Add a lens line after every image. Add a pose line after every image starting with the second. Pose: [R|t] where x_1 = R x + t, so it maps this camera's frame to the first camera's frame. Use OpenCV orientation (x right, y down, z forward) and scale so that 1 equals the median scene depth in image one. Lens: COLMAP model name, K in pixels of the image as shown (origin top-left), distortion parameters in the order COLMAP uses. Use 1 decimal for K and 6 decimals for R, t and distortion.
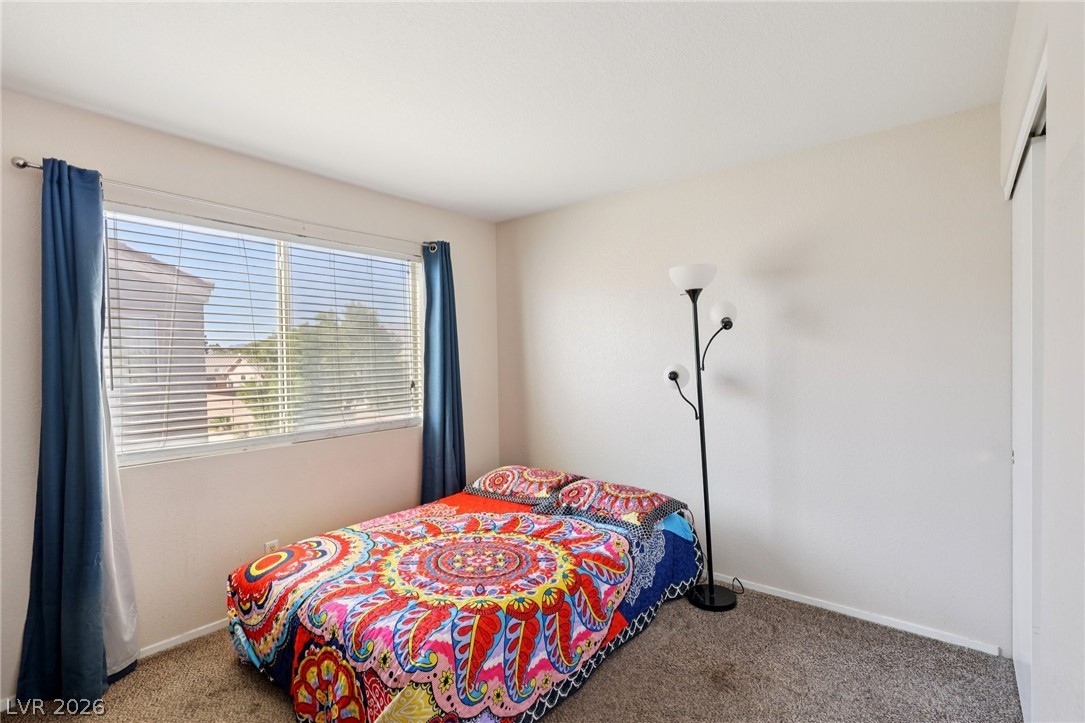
lens RADIAL K [[505.1, 0, 542.2], [0, 505.1, 369.0], [0, 0, 1]] dist [0.004950, 0.000036]
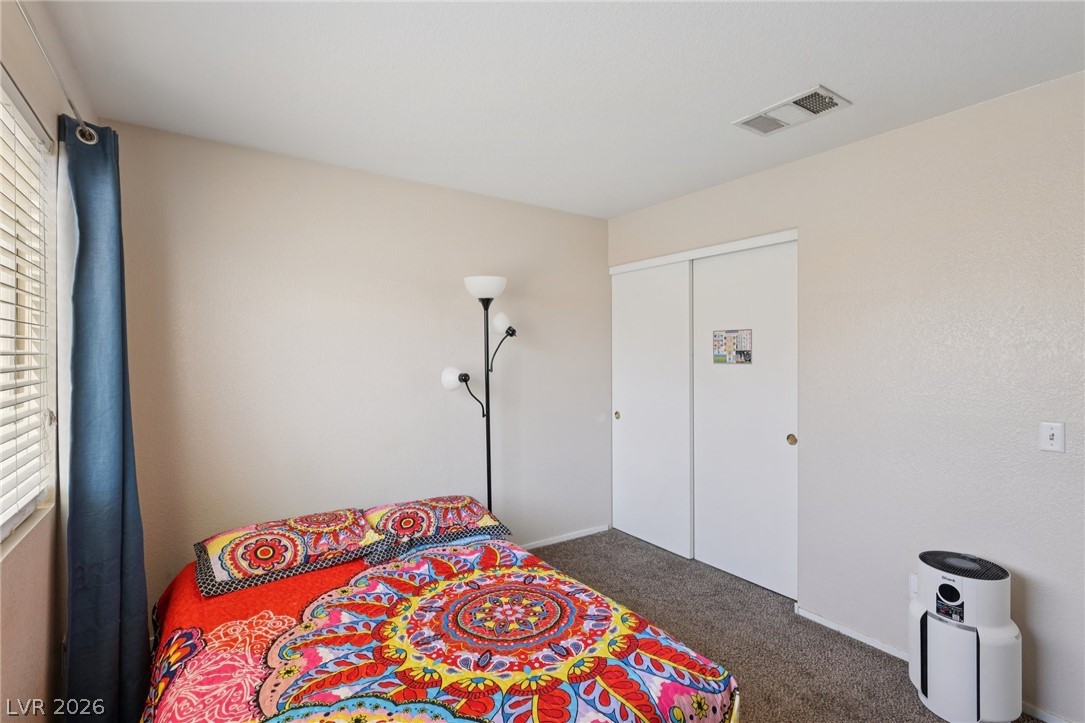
lens RADIAL K [[505.1, 0, 534.0], [0, 505.1, 352.7], [0, 0, 1]] dist [0.004950, 0.000036]
pose [[0.297961, 0.019521, 0.954378, -0.786180], [0.018884, 0.999475, -0.026339, -0.009374], [-0.954391, 0.025871, 0.297436, 0.633323]]
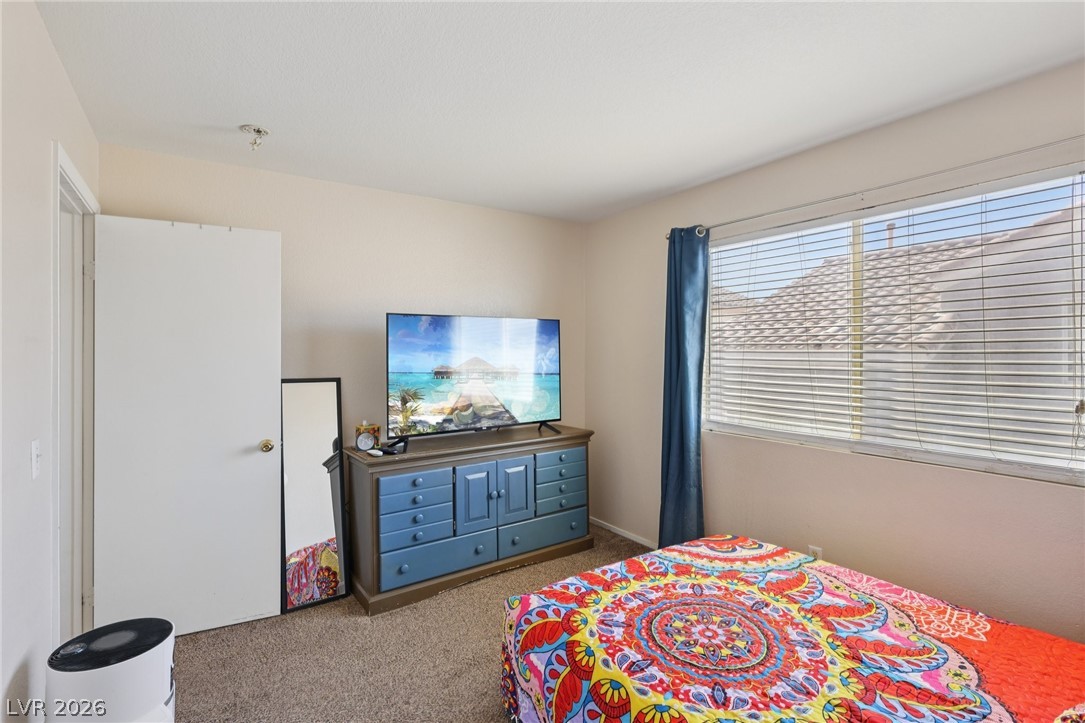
lens RADIAL K [[505.1, 0, 543.4], [0, 505.1, 356.1], [0, 0, 1]] dist [0.004950, 0.000036]
pose [[-0.278757, 0.019630, -0.960161, 0.570182], [-0.018387, 0.999499, 0.025773, -0.035266], [0.960186, 0.024838, -0.278257, 0.856216]]
